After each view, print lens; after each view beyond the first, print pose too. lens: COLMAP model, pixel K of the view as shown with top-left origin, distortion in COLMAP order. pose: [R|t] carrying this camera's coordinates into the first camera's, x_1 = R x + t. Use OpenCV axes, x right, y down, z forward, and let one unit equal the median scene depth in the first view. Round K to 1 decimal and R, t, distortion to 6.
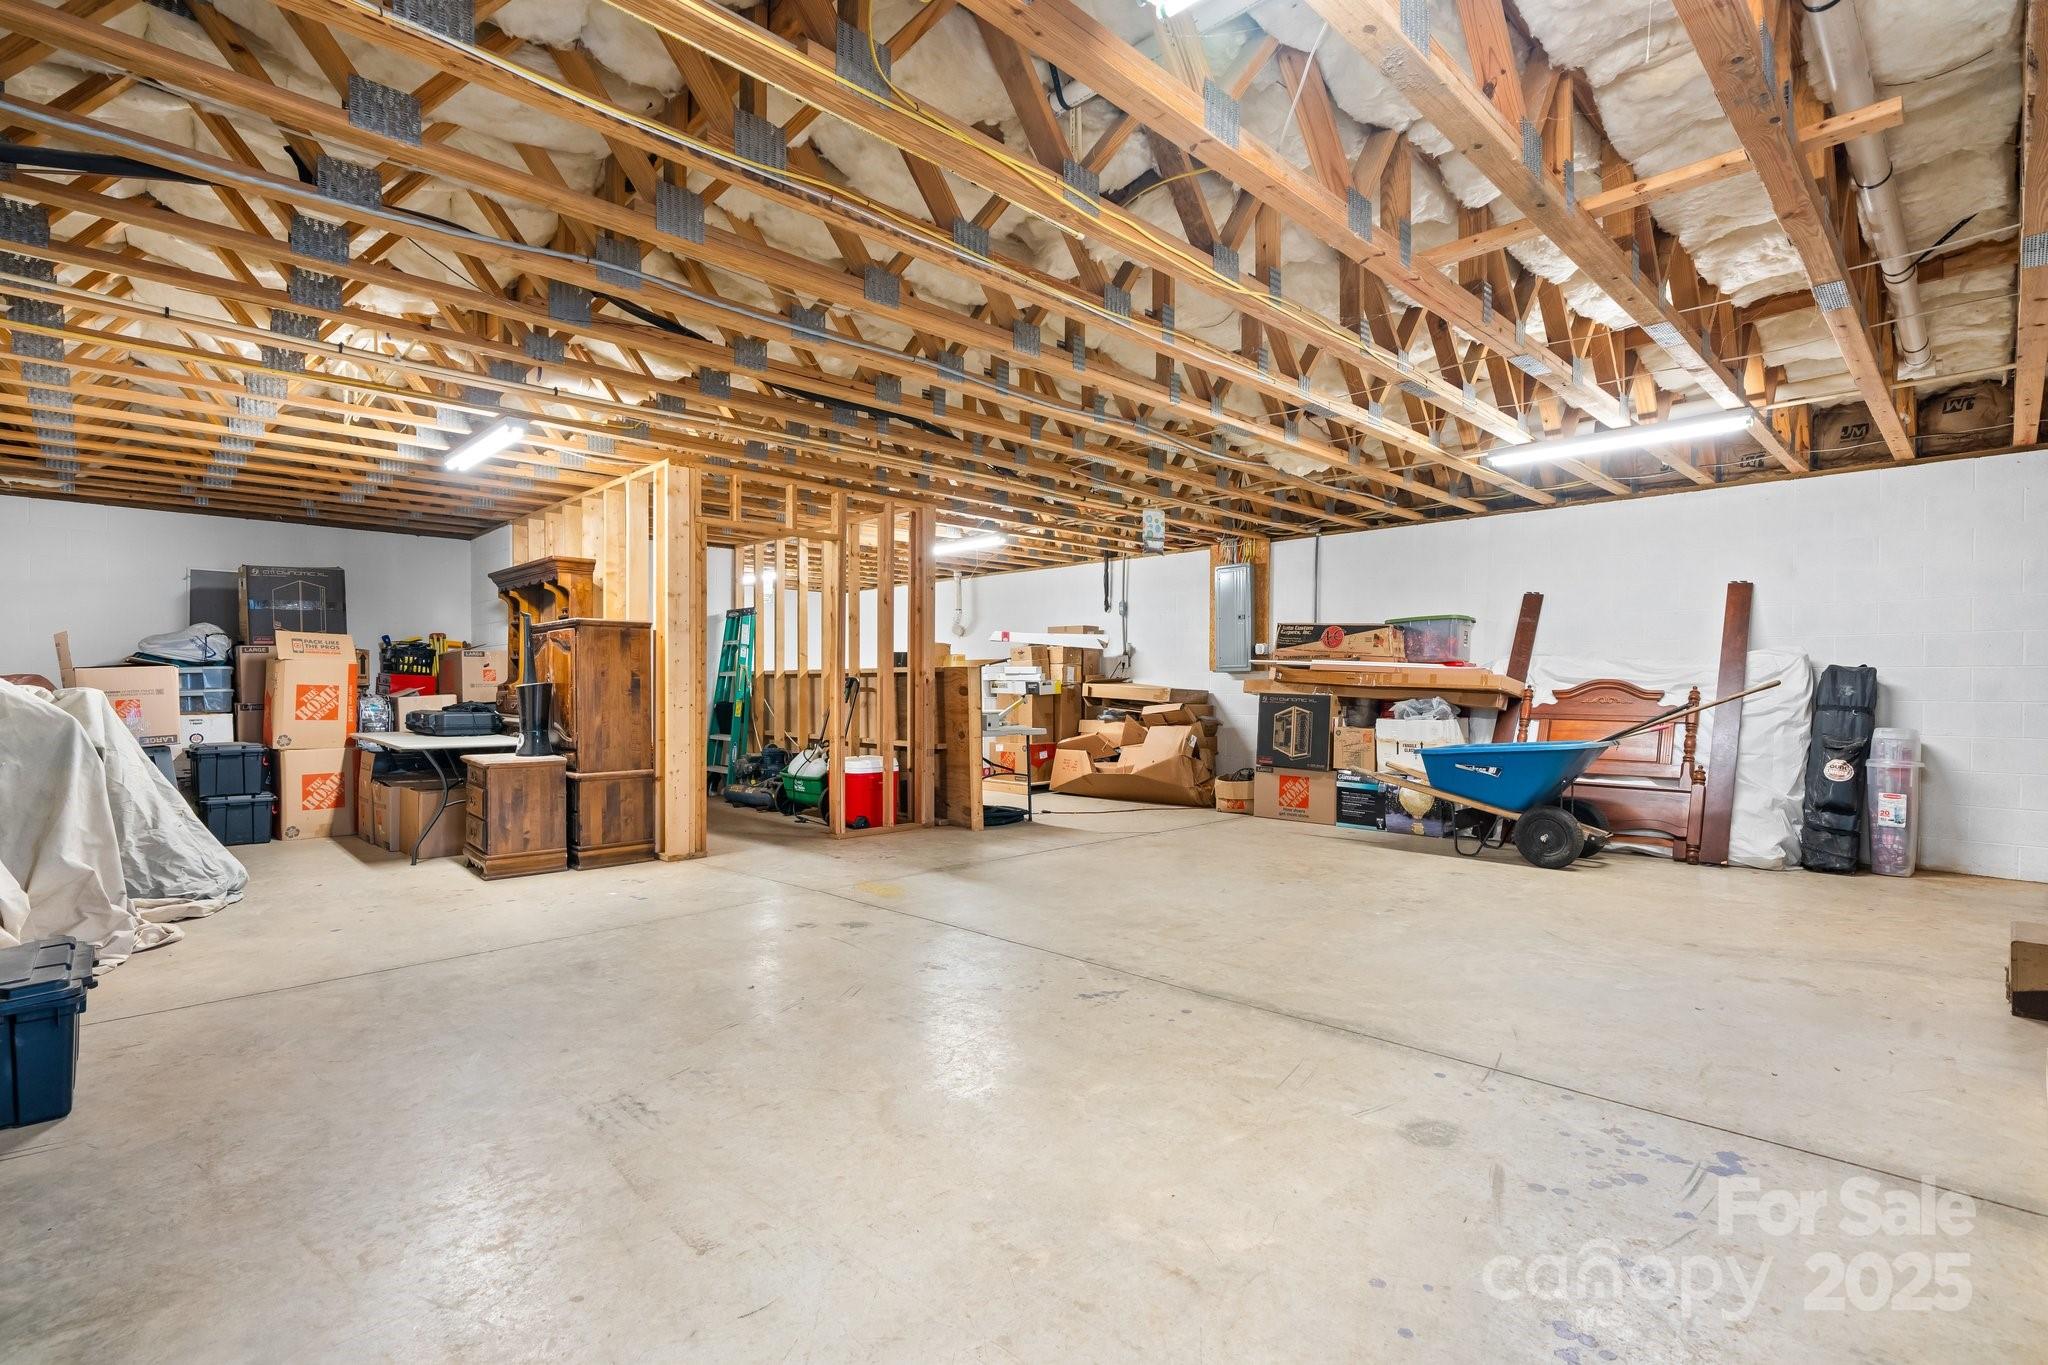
lens RADIAL K [[943.8, 0, 1013.7], [0, 943.8, 680.1], [0, 0, 1]] dist [-0.000057, -0.000041]
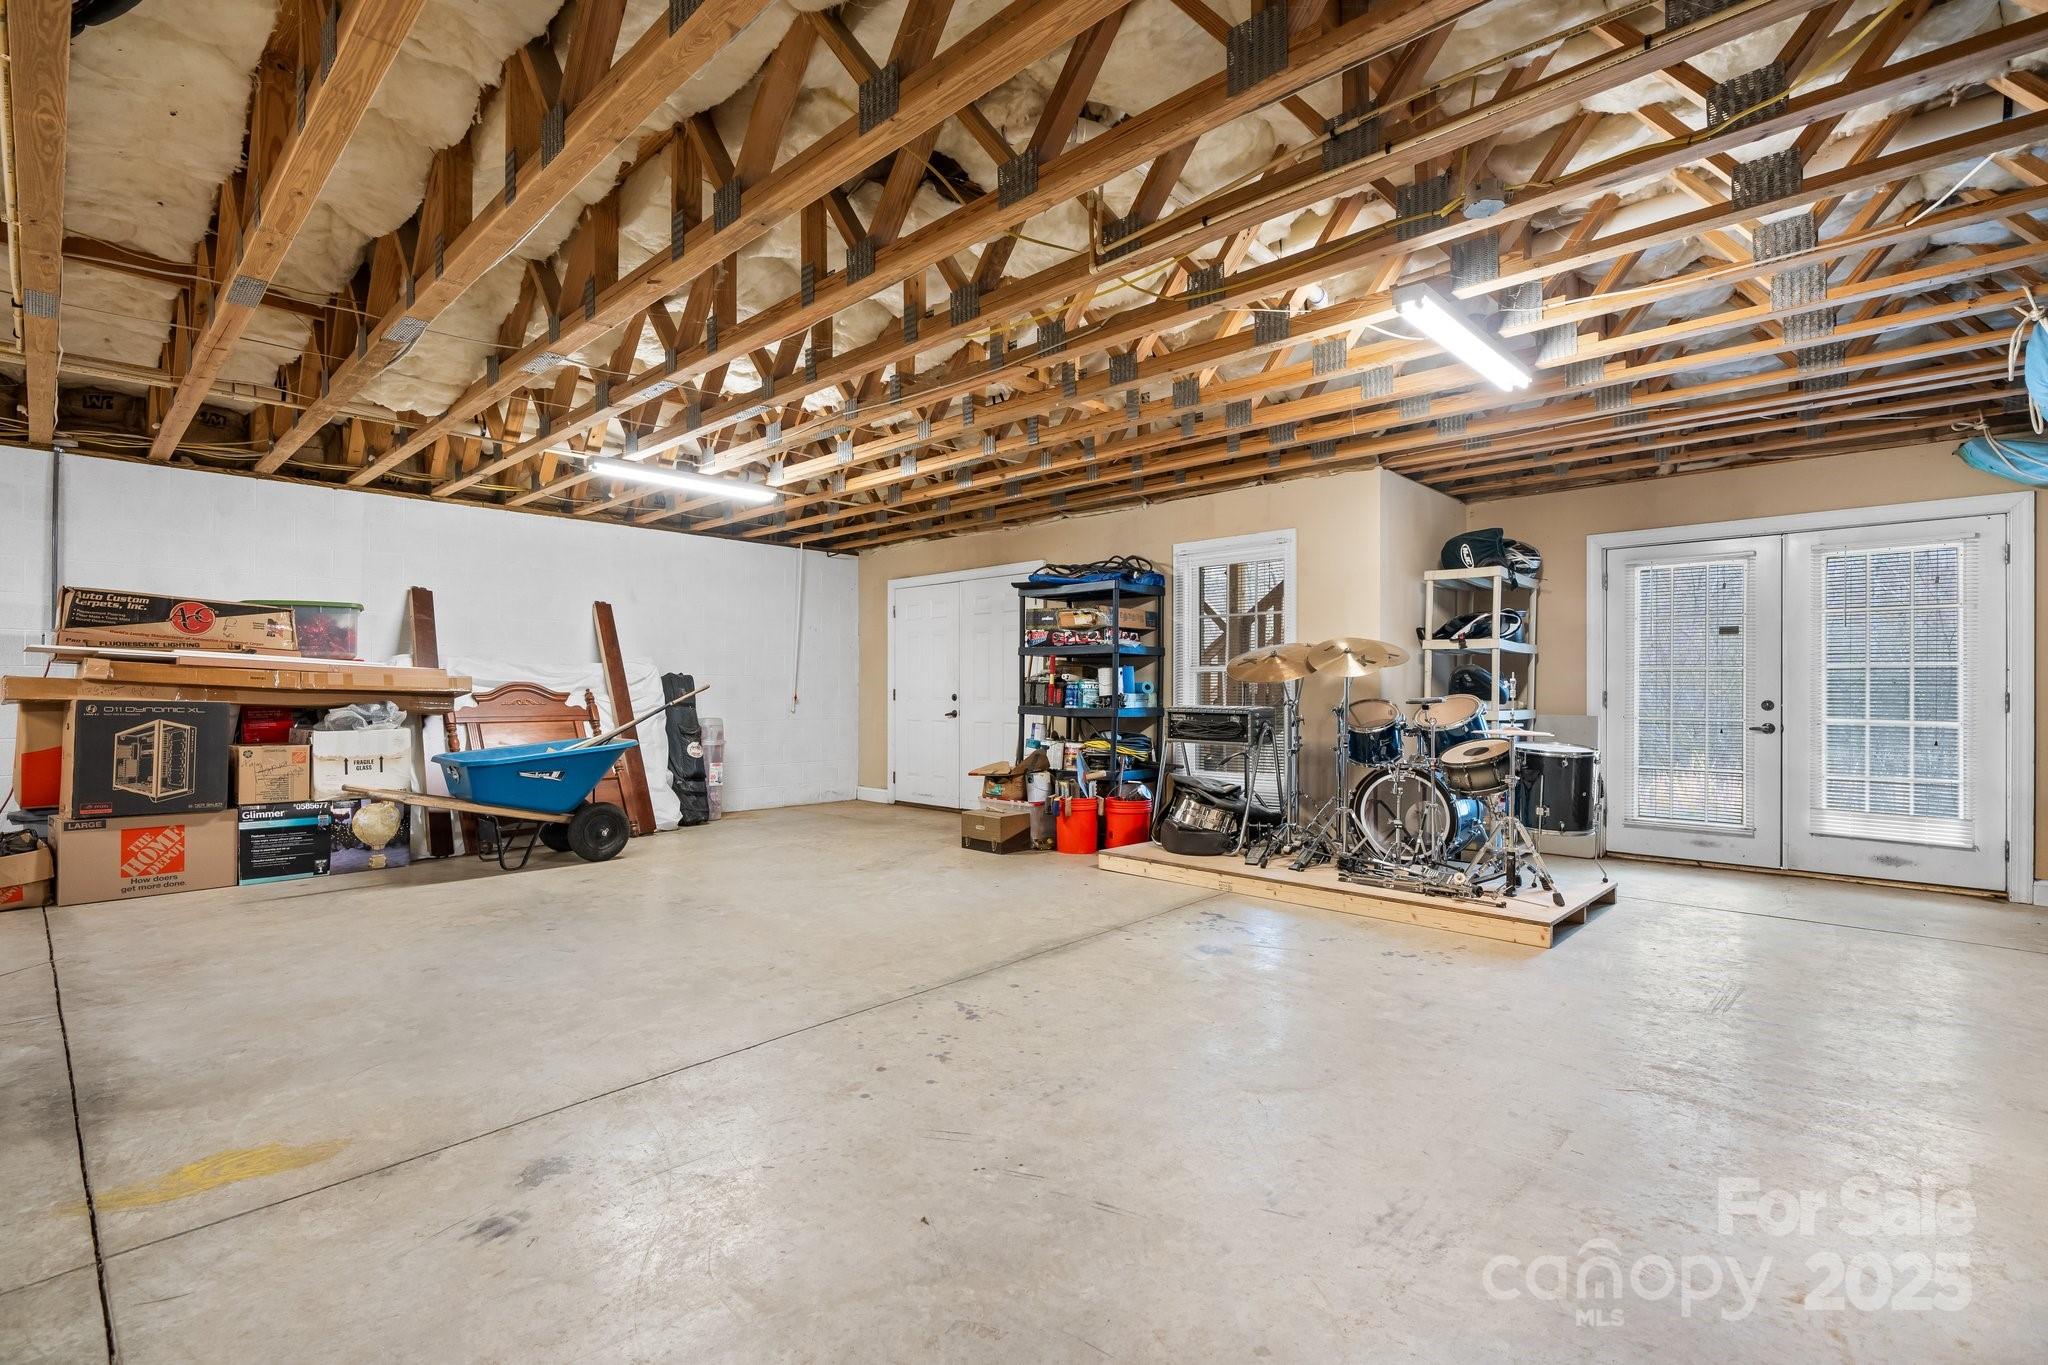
lens RADIAL K [[943.8, 0, 1013.7], [0, 943.8, 680.1], [0, 0, 1]] dist [-0.000057, -0.000041]
pose [[-0.044210, 0.007926, 0.998991, -0.503559], [-0.007689, 0.999936, -0.008274, 0.001610], [-0.998993, -0.008047, -0.044146, 0.575169]]
